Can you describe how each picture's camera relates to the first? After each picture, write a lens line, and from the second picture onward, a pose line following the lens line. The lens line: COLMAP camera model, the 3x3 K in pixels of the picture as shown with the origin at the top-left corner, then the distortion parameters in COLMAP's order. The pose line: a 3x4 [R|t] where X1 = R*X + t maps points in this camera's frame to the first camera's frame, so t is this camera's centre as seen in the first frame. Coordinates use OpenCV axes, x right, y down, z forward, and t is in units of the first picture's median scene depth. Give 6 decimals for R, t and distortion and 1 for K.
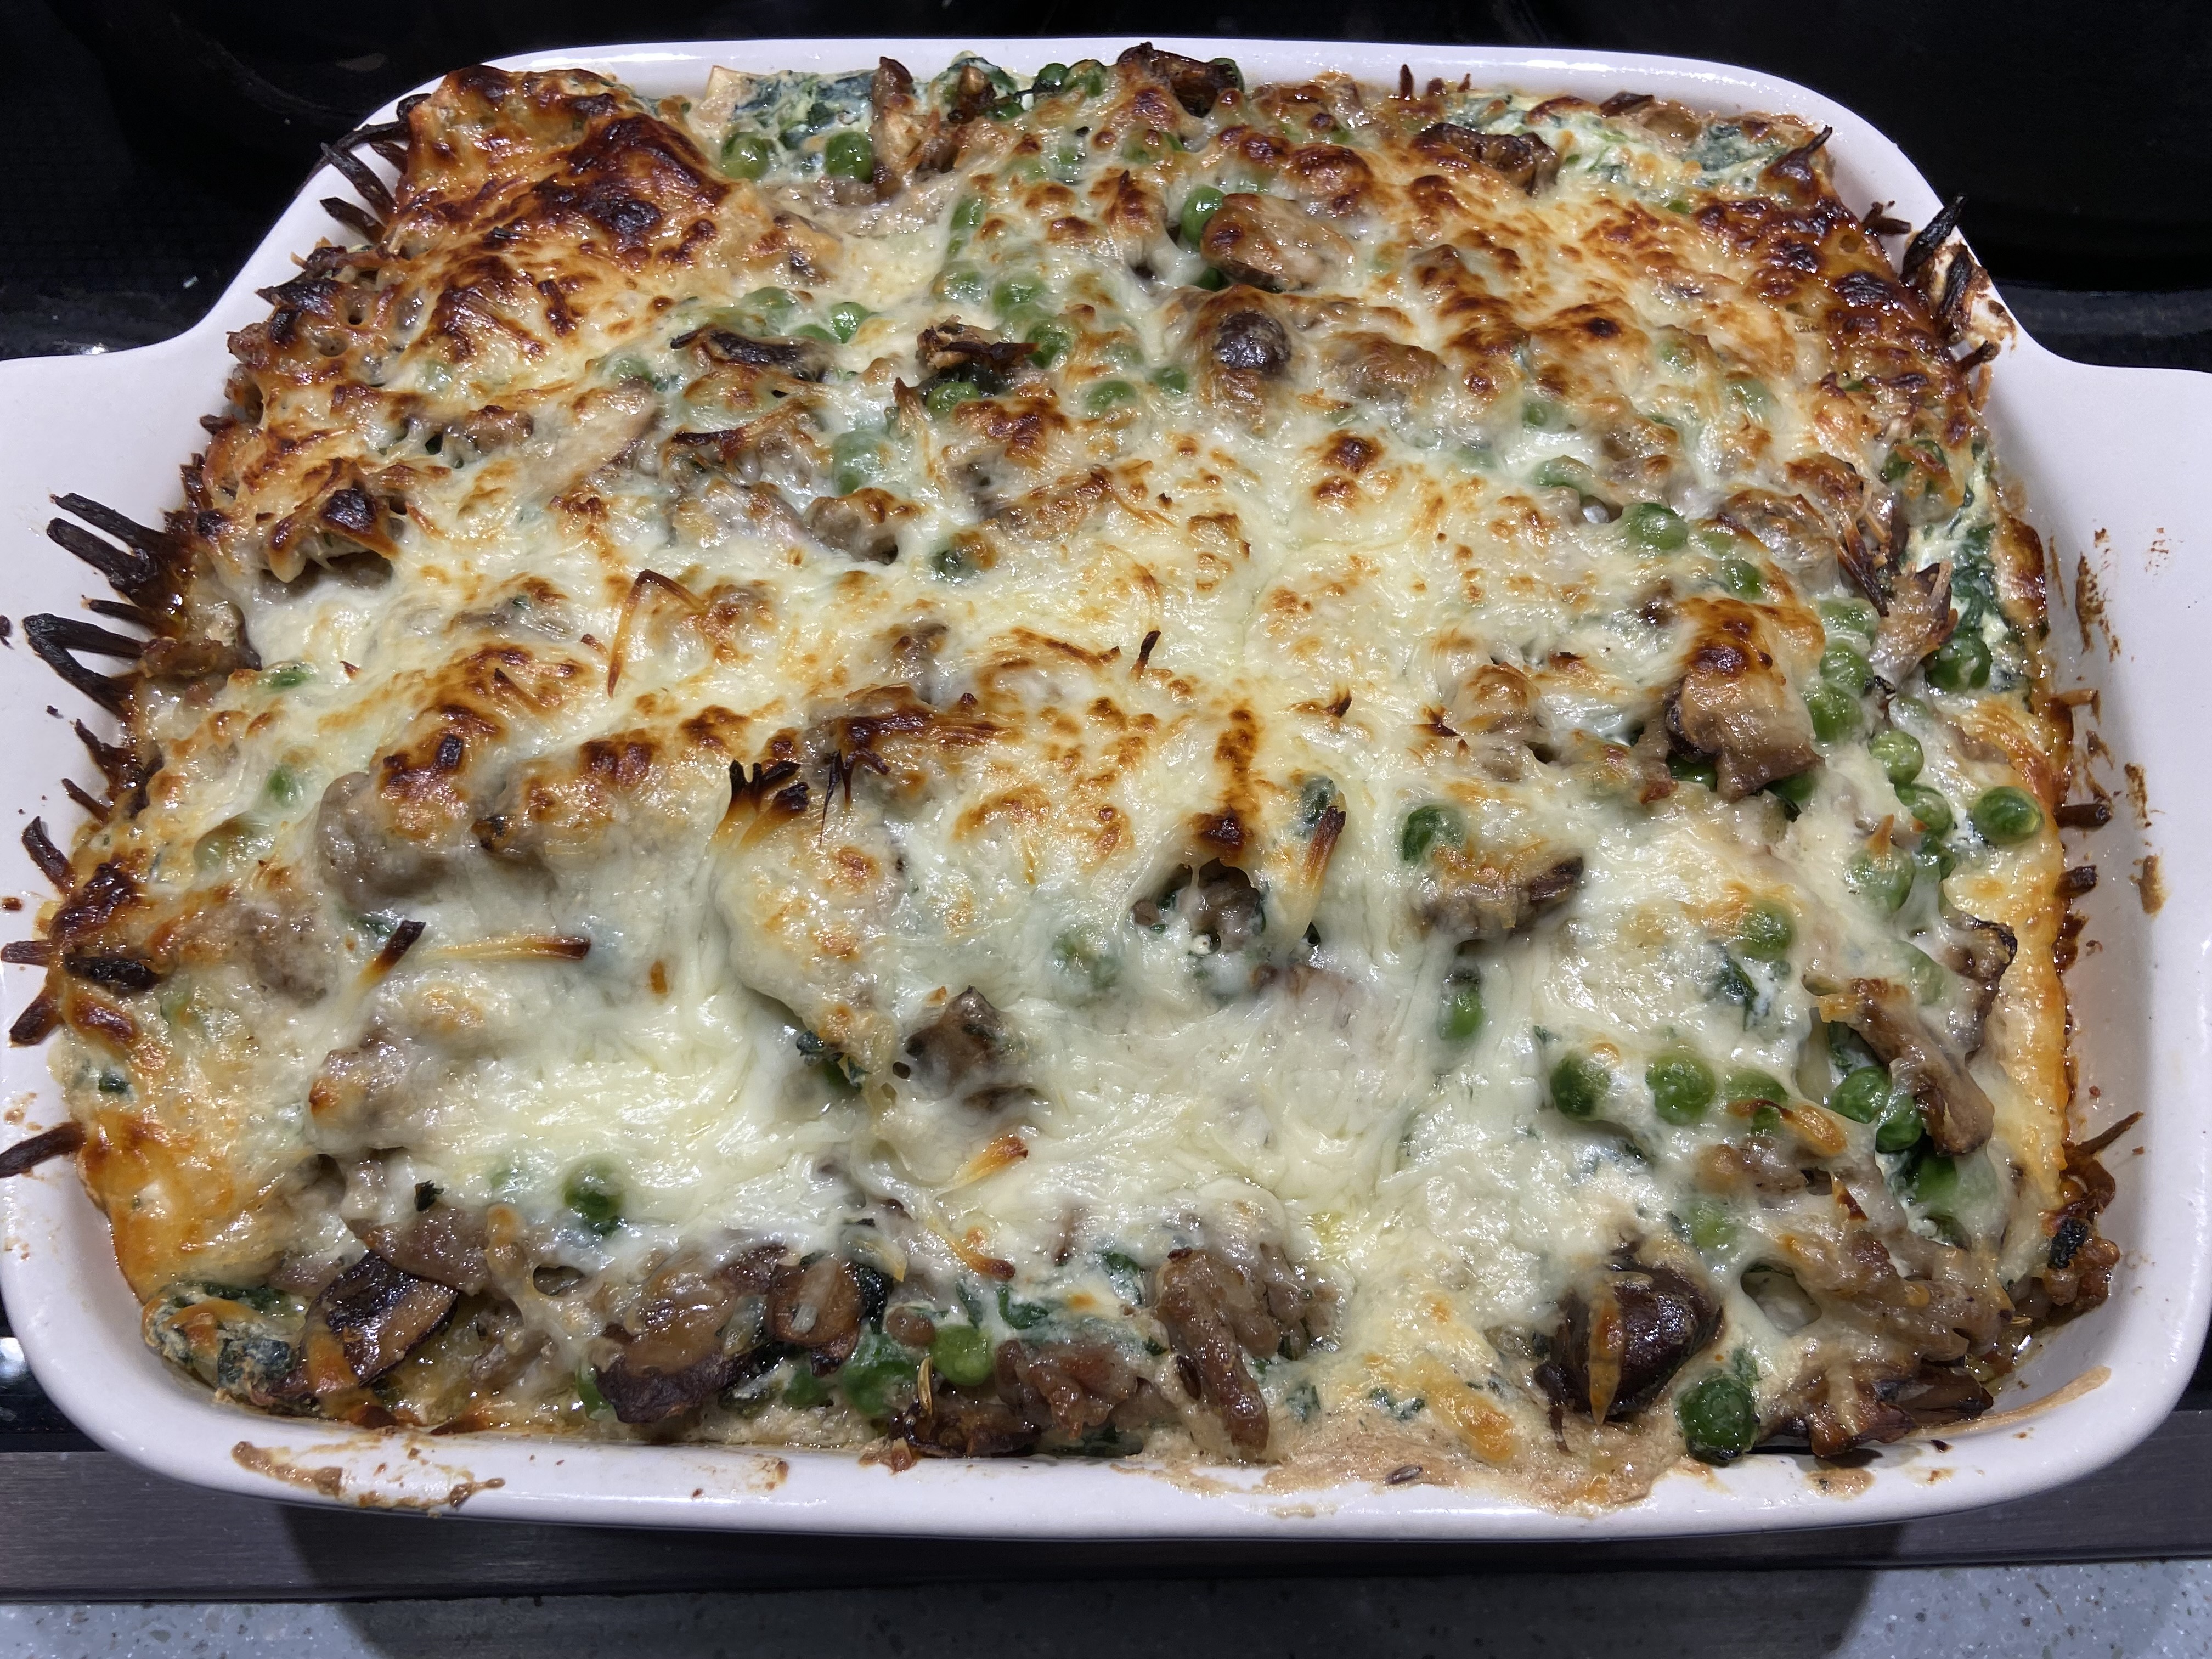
lens RADIAL K [[1793.9, 0, 1108.1], [0, 1793.9, 830.0], [0, 0, 1]] dist [0.085999, -0.162655]
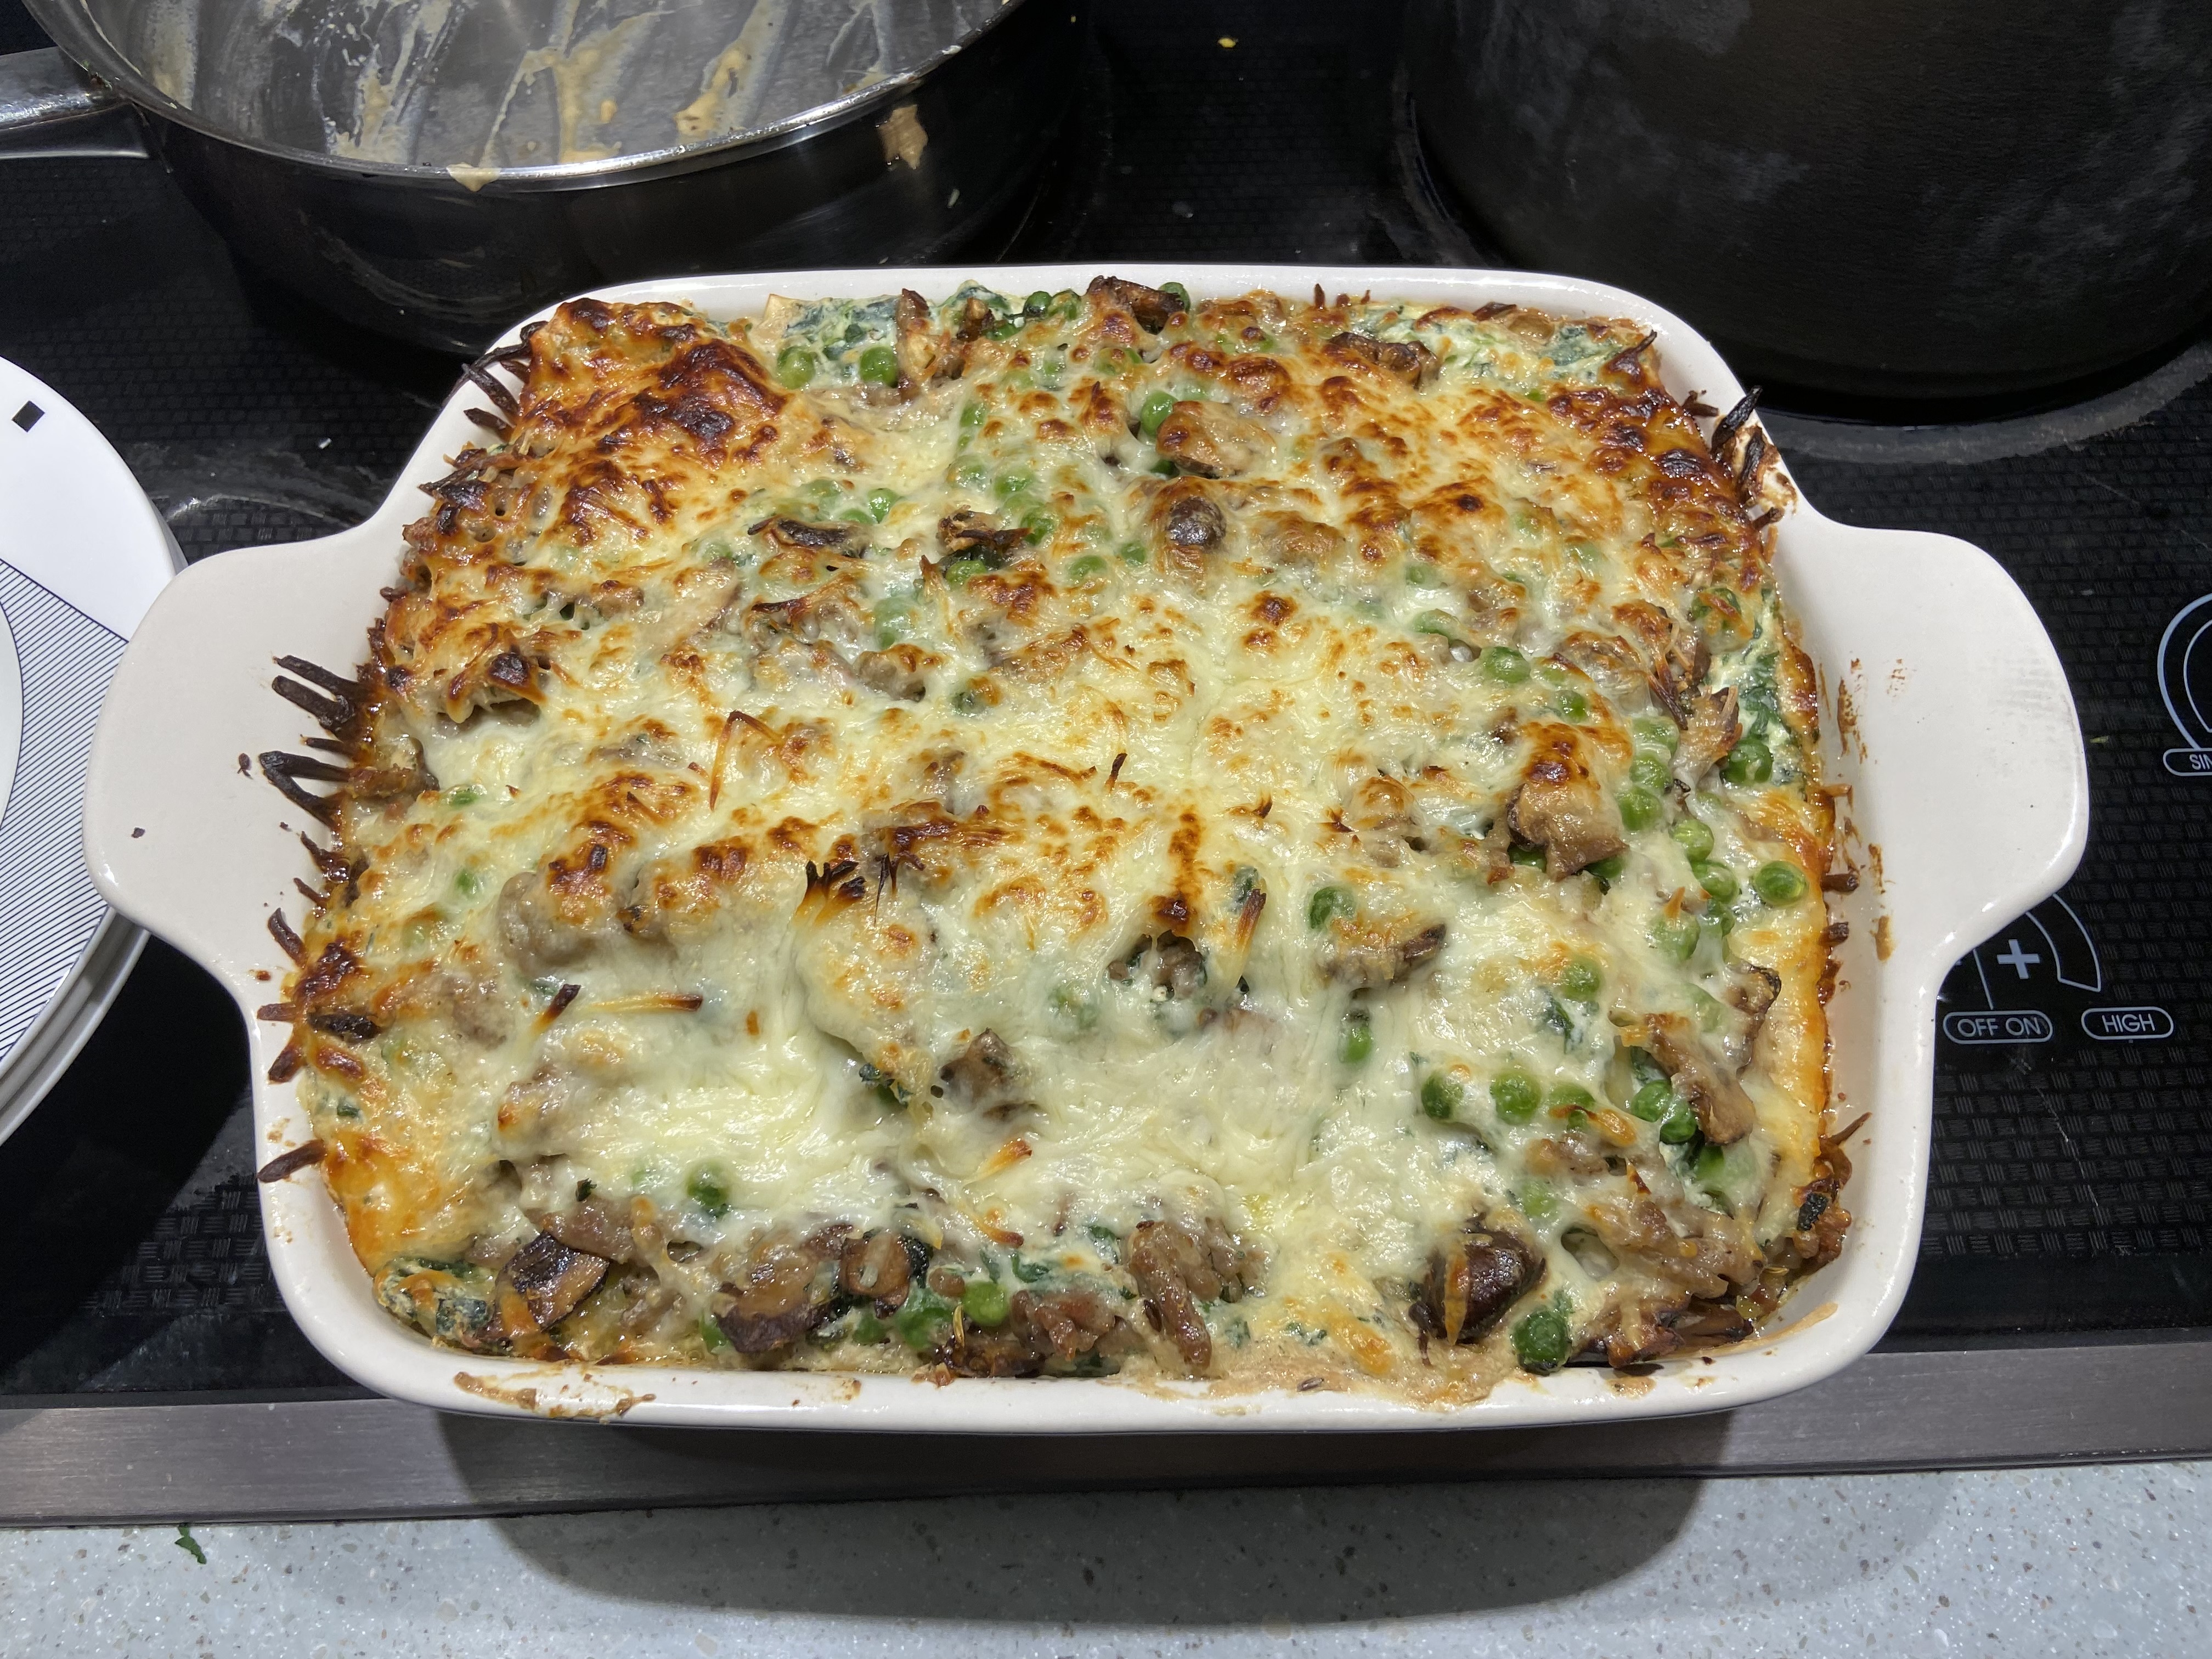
lens RADIAL K [[1793.9, 0, 1090.0], [0, 1793.9, 801.6], [0, 0, 1]] dist [0.085999, -0.162655]
pose [[0.999911, -0.013154, -0.002268, 0.004664], [0.013101, 0.999678, -0.021745, -0.047431], [0.002553, 0.021714, 0.999761, -0.315814]]
